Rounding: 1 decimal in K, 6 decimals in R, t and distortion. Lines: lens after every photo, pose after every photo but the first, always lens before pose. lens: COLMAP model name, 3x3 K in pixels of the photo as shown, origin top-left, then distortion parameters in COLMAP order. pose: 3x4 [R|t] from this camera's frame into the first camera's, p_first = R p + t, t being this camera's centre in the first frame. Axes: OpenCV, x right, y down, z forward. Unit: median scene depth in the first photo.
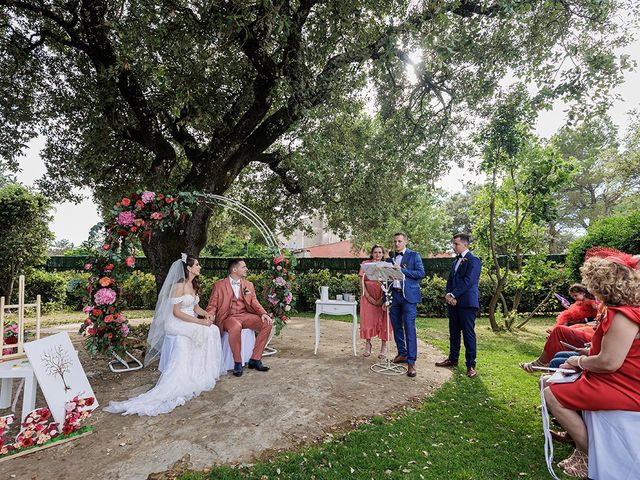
lens RADIAL K [[345.5, 0, 320.0], [0, 345.5, 240.0], [0, 0, 1]] dist [0.001151, 0.000842]
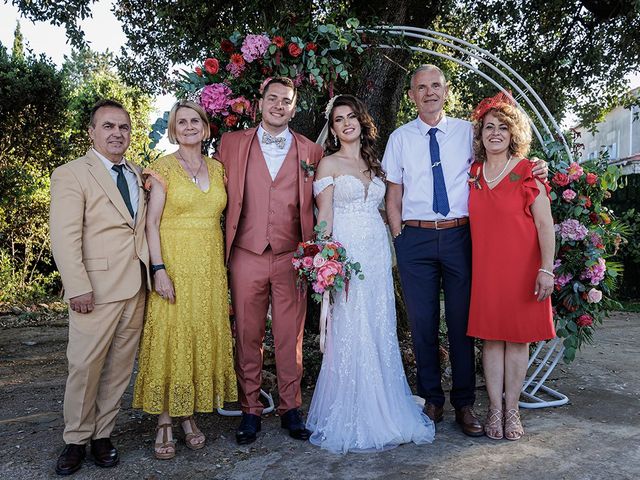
lens RADIAL K [[679.7, 0, 320.0], [0, 679.7, 240.0], [0, 0, 1]] dist [-0.003343, -0.015650]
pose [[0.886932, -0.009110, -0.461811, -0.012785], [0.069378, 0.991091, 0.113693, 0.023898], [0.456660, -0.132878, 0.879662, 0.183326]]
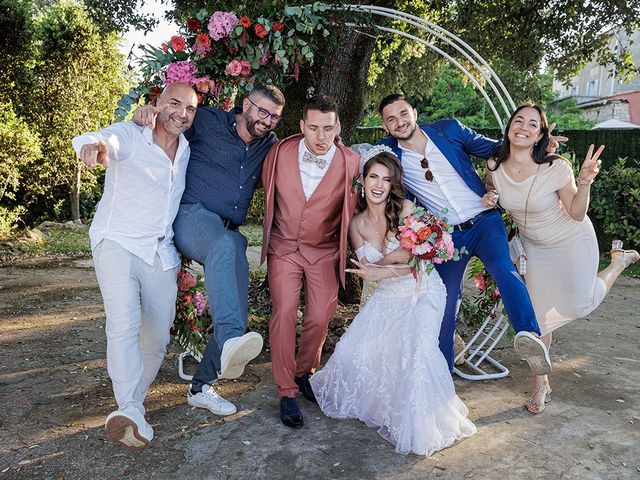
lens RADIAL K [[695.1, 0, 320.0], [0, 695.1, 240.0], [0, 0, 1]] dist [-0.019533, 0.015235]
pose [[0.902692, 0.072276, -0.424174, 0.017880], [0.028298, 0.973686, 0.226131, -0.042021], [0.429356, -0.216130, 0.876893, 0.162939]]
